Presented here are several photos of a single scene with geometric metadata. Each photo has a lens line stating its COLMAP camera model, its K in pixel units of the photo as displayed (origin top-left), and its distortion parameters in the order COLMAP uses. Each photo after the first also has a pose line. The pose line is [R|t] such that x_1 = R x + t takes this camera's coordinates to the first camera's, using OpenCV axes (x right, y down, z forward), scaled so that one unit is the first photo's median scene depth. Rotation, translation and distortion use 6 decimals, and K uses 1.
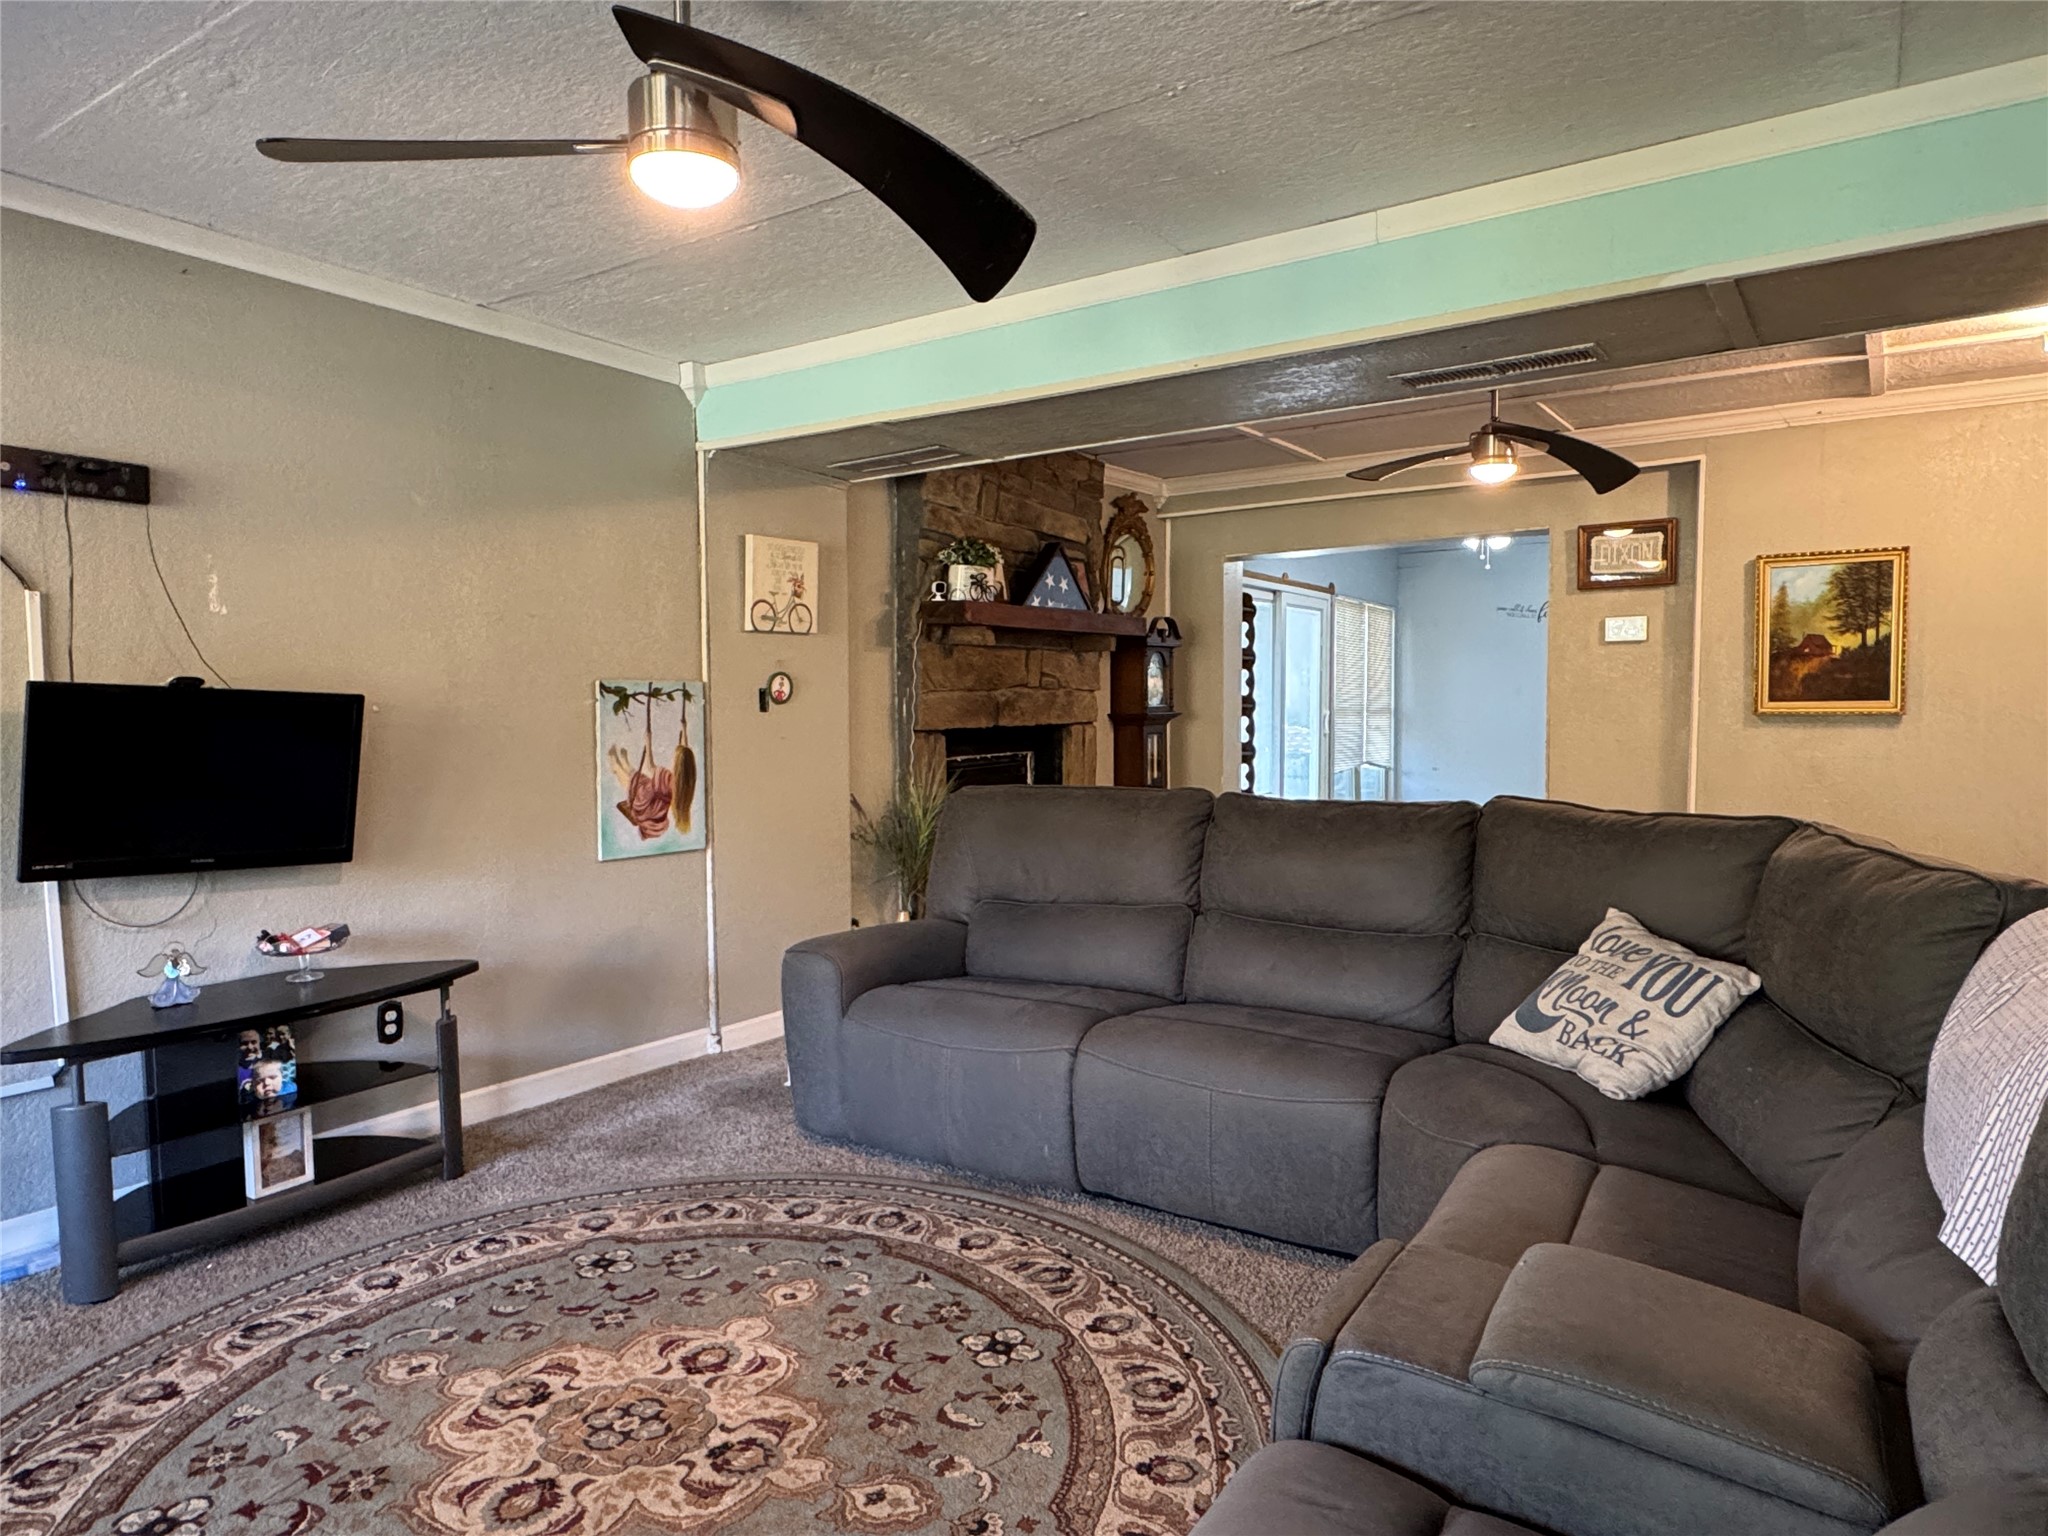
lens RADIAL K [[1251.1, 0, 1024.0], [0, 1251.1, 768.0], [0, 0, 1]] dist [0.000866, -0.000027]
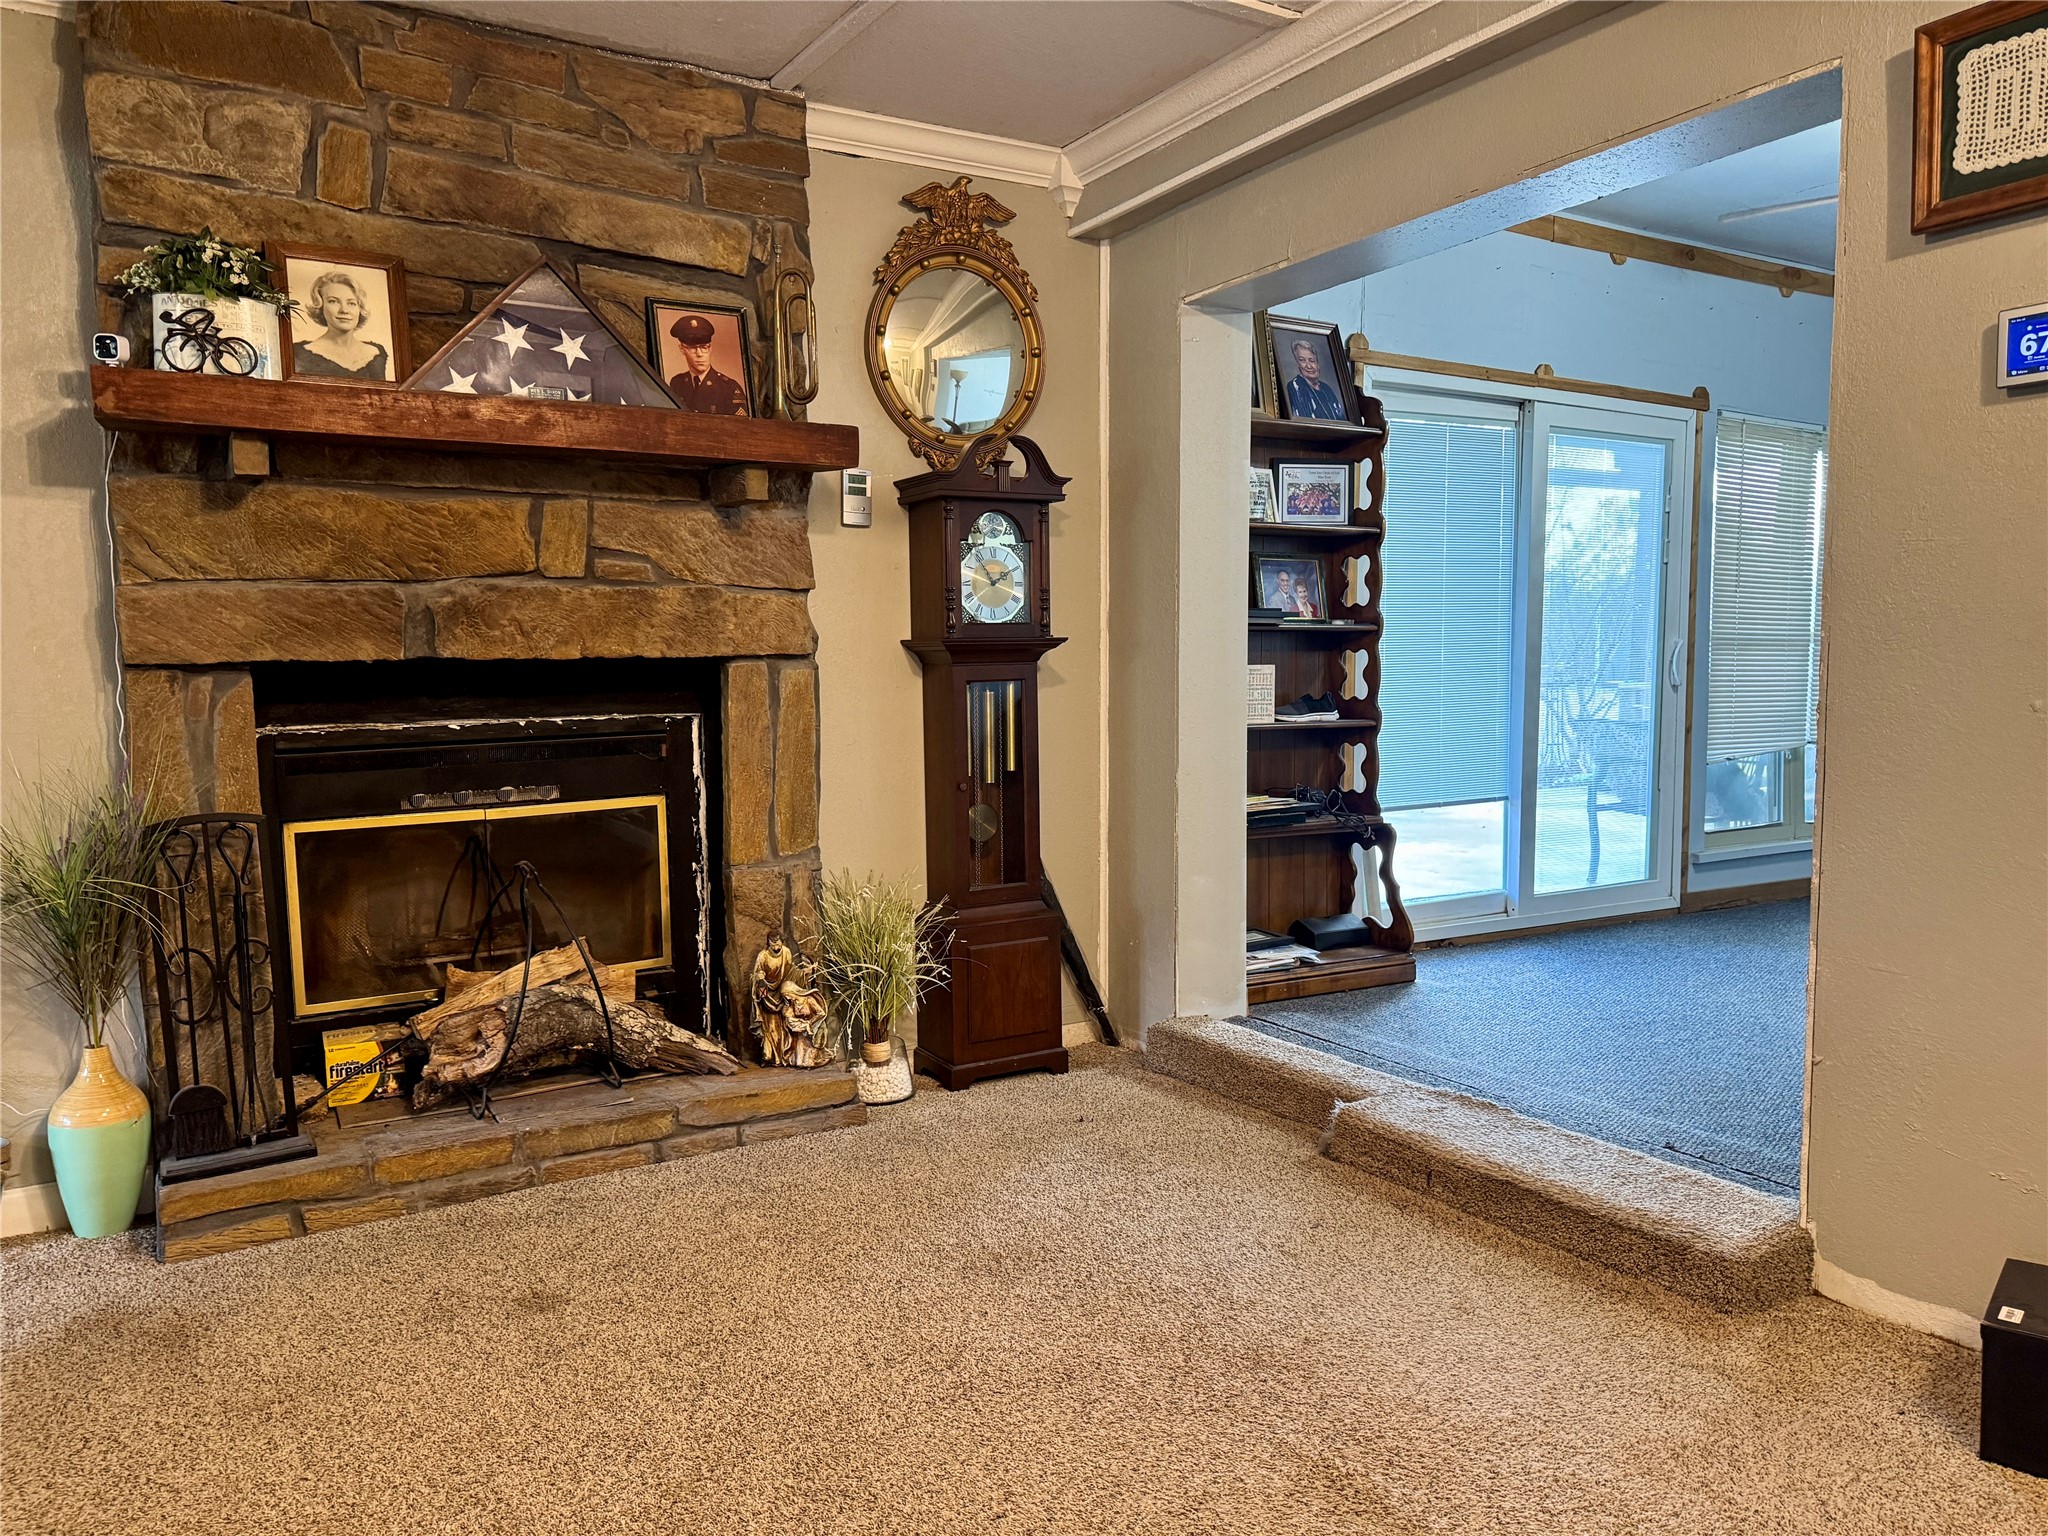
lens RADIAL K [[1440.4, 0, 1024.0], [0, 1440.4, 768.0], [0, 0, 1]] dist [0.002069, 0.001039]
pose [[0.909569, 0.036413, -0.413955, 0.393769], [-0.022588, 0.999013, 0.038246, -0.017473], [0.414939, -0.025437, 0.909493, 0.572458]]
